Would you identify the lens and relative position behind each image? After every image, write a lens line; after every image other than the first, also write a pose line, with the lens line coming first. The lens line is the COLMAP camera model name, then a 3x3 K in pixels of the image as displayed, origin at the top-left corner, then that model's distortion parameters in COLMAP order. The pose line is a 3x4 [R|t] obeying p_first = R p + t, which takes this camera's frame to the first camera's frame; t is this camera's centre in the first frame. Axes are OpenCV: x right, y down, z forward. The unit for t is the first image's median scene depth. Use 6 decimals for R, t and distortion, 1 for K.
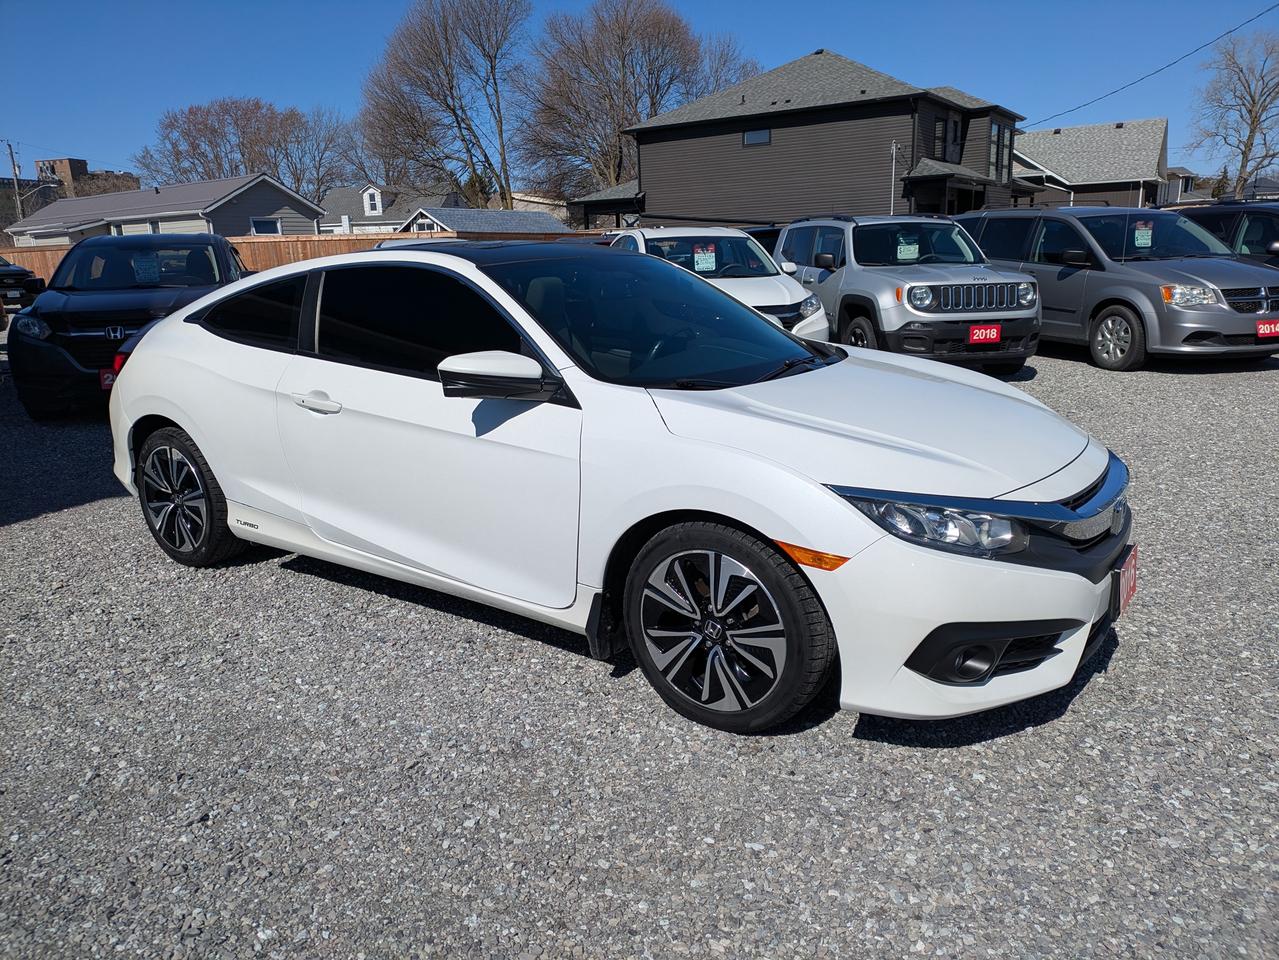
lens RADIAL K [[948.0, 0, 639.5], [0, 948.0, 480.0], [0, 0, 1]] dist [0.030998, -0.007764]
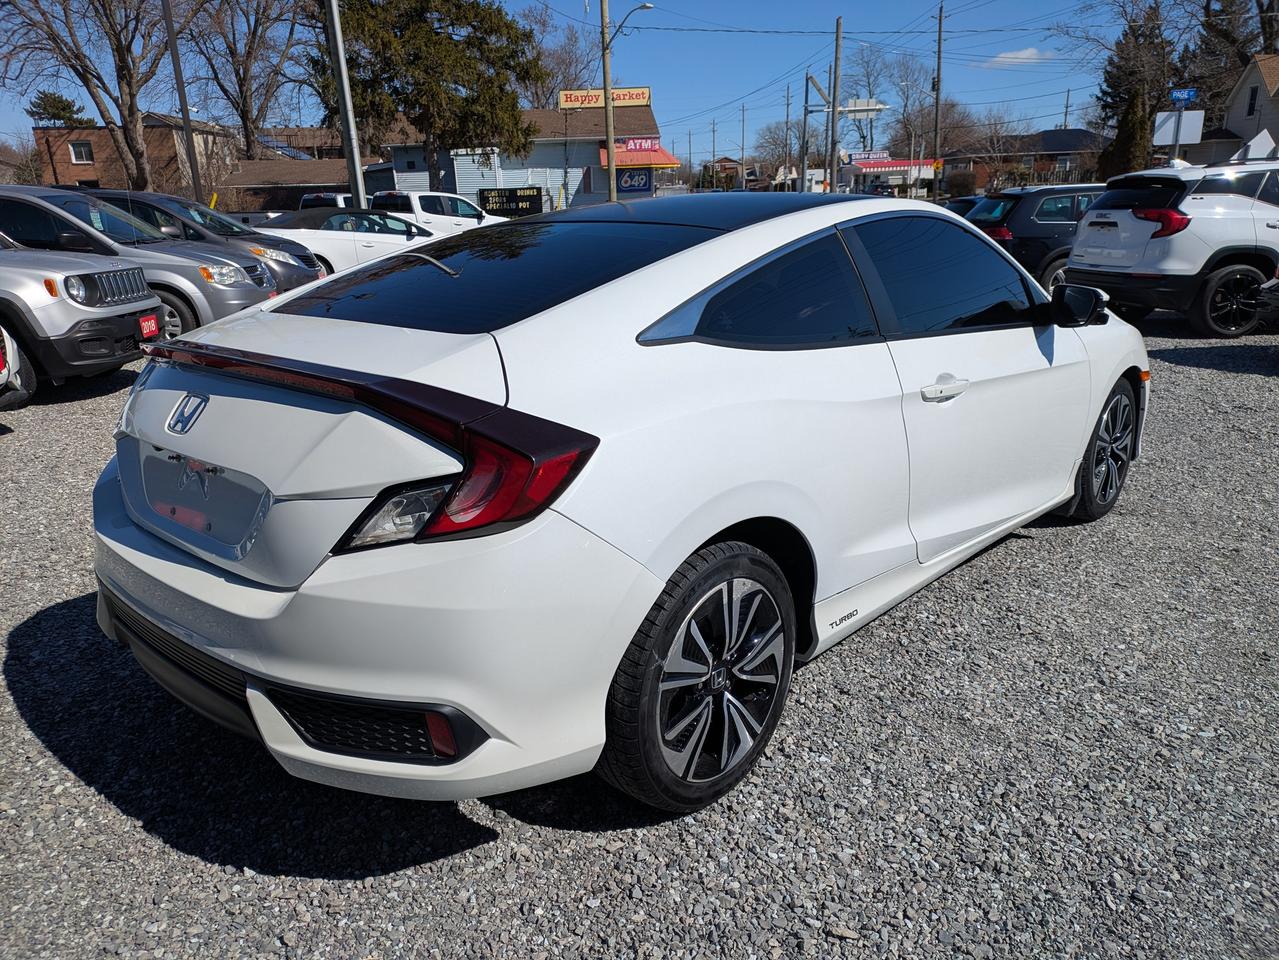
lens RADIAL K [[948.0, 0, 639.5], [0, 948.0, 480.0], [0, 0, 1]] dist [0.030998, -0.007764]
pose [[0.102572, -0.255453, 0.961365, -0.146007], [0.255496, 0.940804, 0.222730, -0.031699], [-0.961354, 0.222779, 0.161767, 0.143754]]
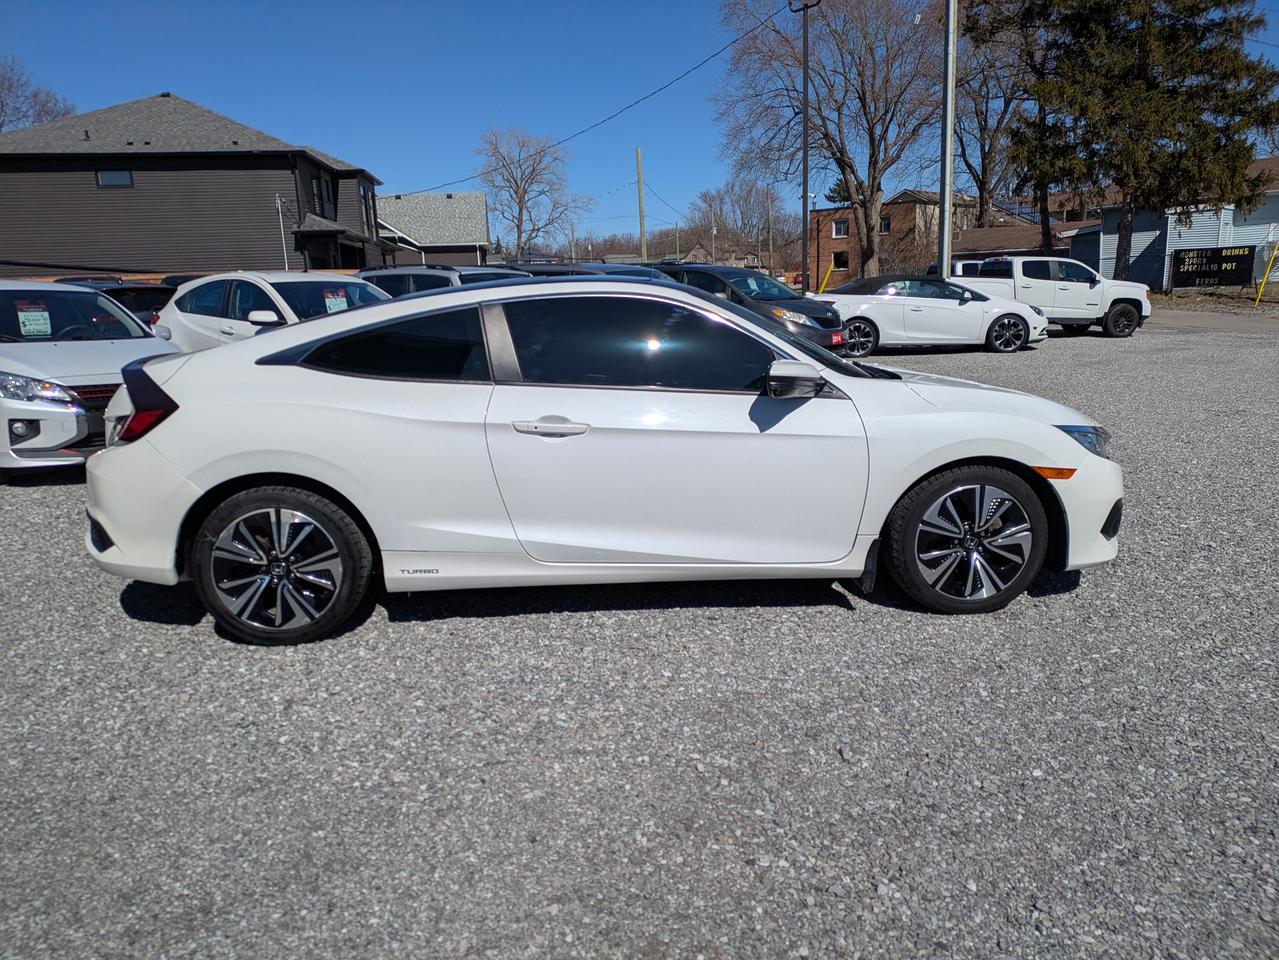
lens RADIAL K [[948.0, 0, 639.5], [0, 948.0, 480.0], [0, 0, 1]] dist [0.030998, -0.007764]
pose [[0.760746, -0.123861, 0.637121, -0.117962], [0.159696, 0.987166, 0.001230, -0.001428], [-0.629097, 0.100810, 0.770763, 0.021511]]
